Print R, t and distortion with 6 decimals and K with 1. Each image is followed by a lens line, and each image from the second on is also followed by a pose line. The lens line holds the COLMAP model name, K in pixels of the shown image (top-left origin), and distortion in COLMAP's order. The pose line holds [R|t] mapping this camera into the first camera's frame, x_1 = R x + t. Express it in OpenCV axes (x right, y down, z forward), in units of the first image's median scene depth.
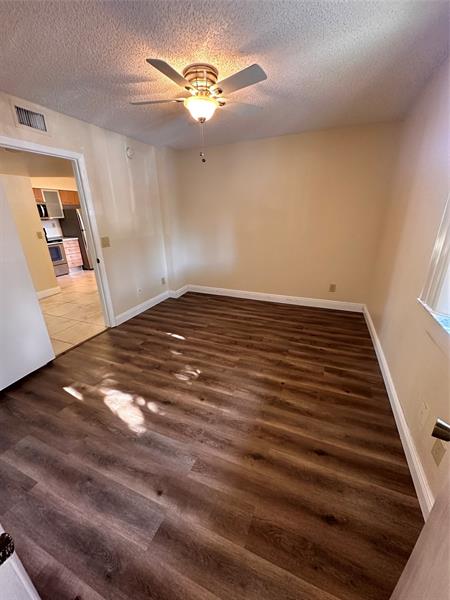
lens RADIAL K [[239.2, 0, 225.3], [0, 239.2, 300.7], [0, 0, 1]] dist [-0.002059, 0.000951]
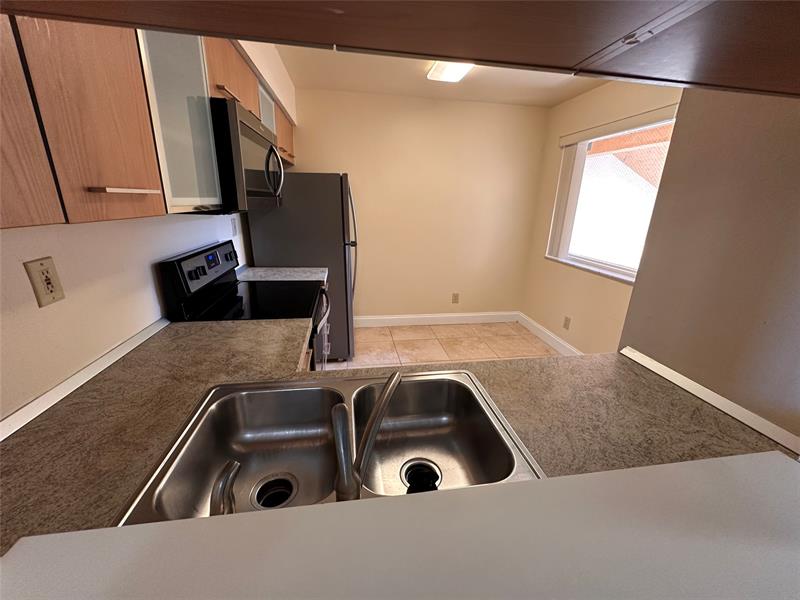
lens RADIAL K [[318.9, 0, 398.8], [0, 318.9, 300.8], [0, 0, 1]] dist [-0.002059, 0.000951]
pose [[0.850750, -0.122390, 0.511121, -1.856872], [0.143885, 0.989591, -0.002531, -0.510461], [-0.505491, 0.075696, 0.859505, 1.494219]]
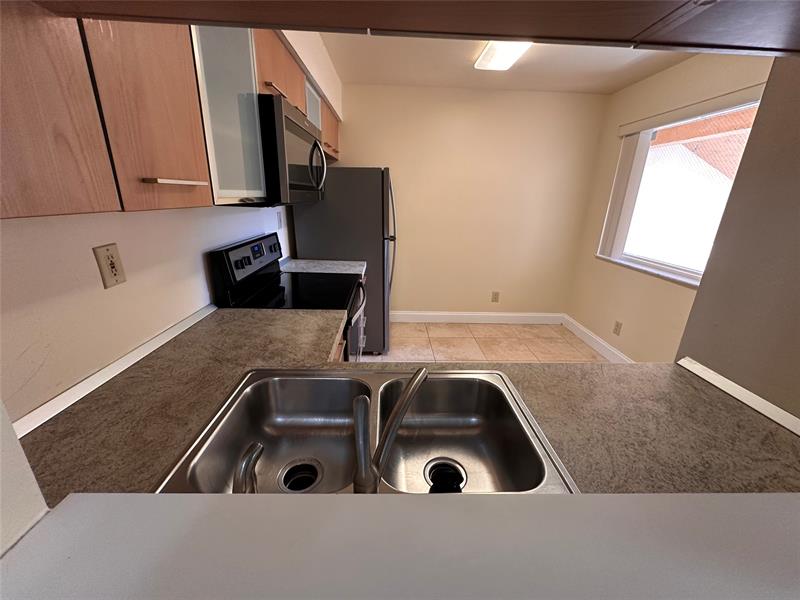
lens RADIAL K [[318.9, 0, 399.1], [0, 318.9, 300.6], [0, 0, 1]] dist [-0.002059, 0.000951]
pose [[0.910662, -0.092135, 0.402748, -1.846573], [0.103322, 0.994629, -0.006088, -0.507225], [-0.400024, 0.047157, 0.915291, 1.496286]]
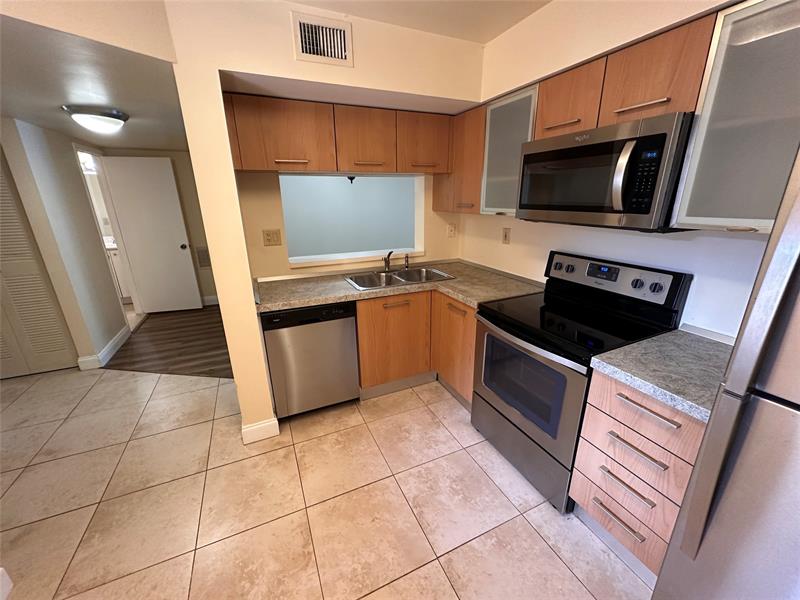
lens RADIAL K [[318.9, 0, 400.4], [0, 318.9, 301.2], [0, 0, 1]] dist [-0.002059, 0.000951]
pose [[-0.677418, 0.250558, -0.691611, -1.067942], [-0.234522, 0.817574, 0.525901, -0.852800], [0.697212, 0.518453, -0.495079, 2.313814]]
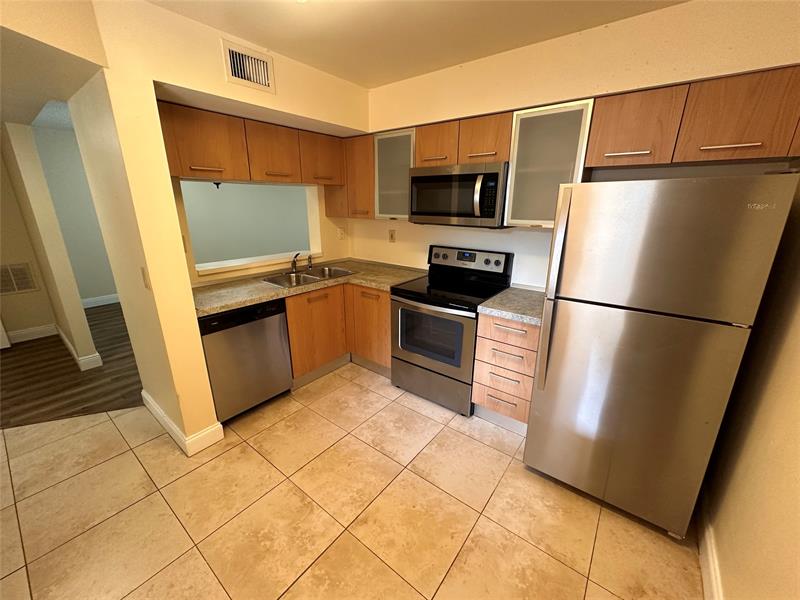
lens RADIAL K [[318.9, 0, 399.4], [0, 318.9, 301.5], [0, 0, 1]] dist [-0.002059, 0.000951]
pose [[-0.260711, 0.299551, -0.917768, -0.806251], [-0.336878, 0.862662, 0.377262, -0.838107], [0.904734, 0.407533, -0.123994, 2.238405]]
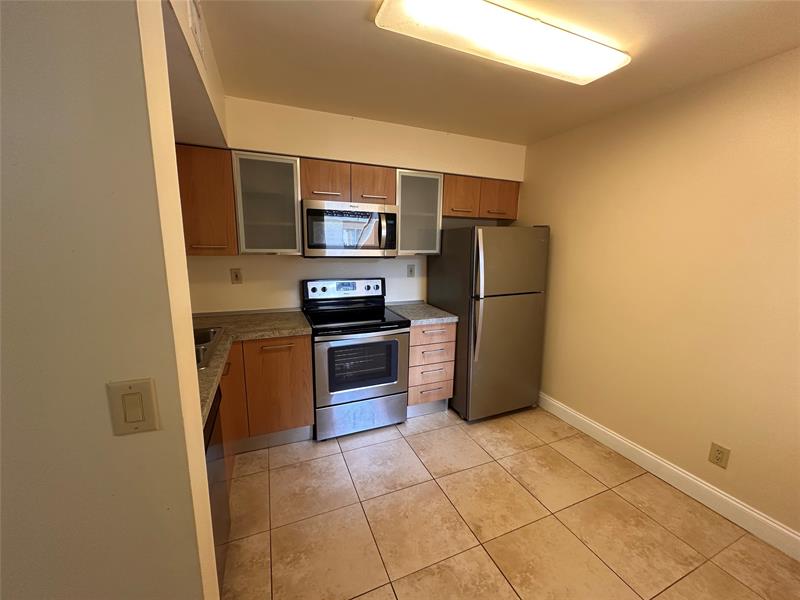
lens RADIAL K [[318.9, 0, 399.7], [0, 318.9, 302.1], [0, 0, 1]] dist [-0.002059, 0.000951]
pose [[0.714121, 0.154645, -0.682727, -0.965229], [-0.267690, 0.961495, -0.062211, -0.580120], [0.646818, 0.227185, 0.728020, 1.592502]]
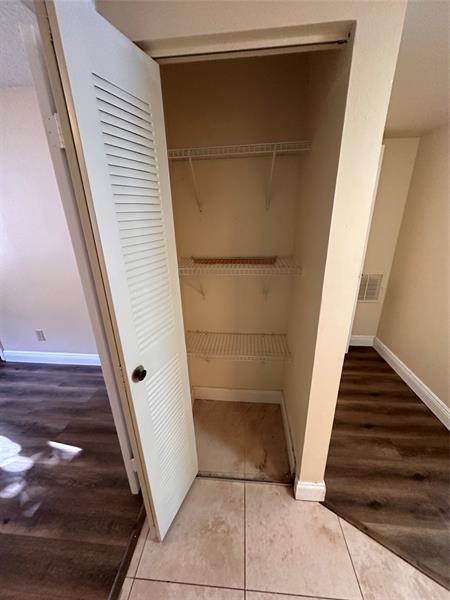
lens RADIAL K [[239.2, 0, 224.5], [0, 239.2, 302.1], [0, 0, 1]] dist [-0.002059, 0.000951]
pose [[-0.949764, 0.138567, -0.280618, -0.797652], [-0.078296, 0.762928, 0.641725, -0.435323], [0.303013, 0.631459, -0.713752, 1.148318]]
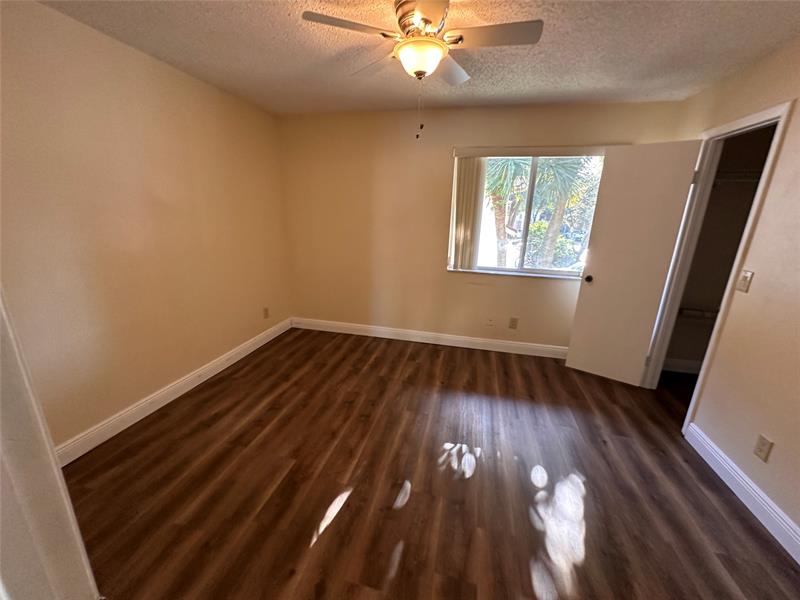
lens RADIAL K [[318.9, 0, 401.6], [0, 318.9, 298.7], [0, 0, 1]] dist [-0.002059, 0.000951]
pose [[-0.171902, -0.247612, 0.953487, -0.750848], [0.317991, 0.902135, 0.291606, -0.339687], [-0.932379, 0.353328, -0.076340, 0.935943]]
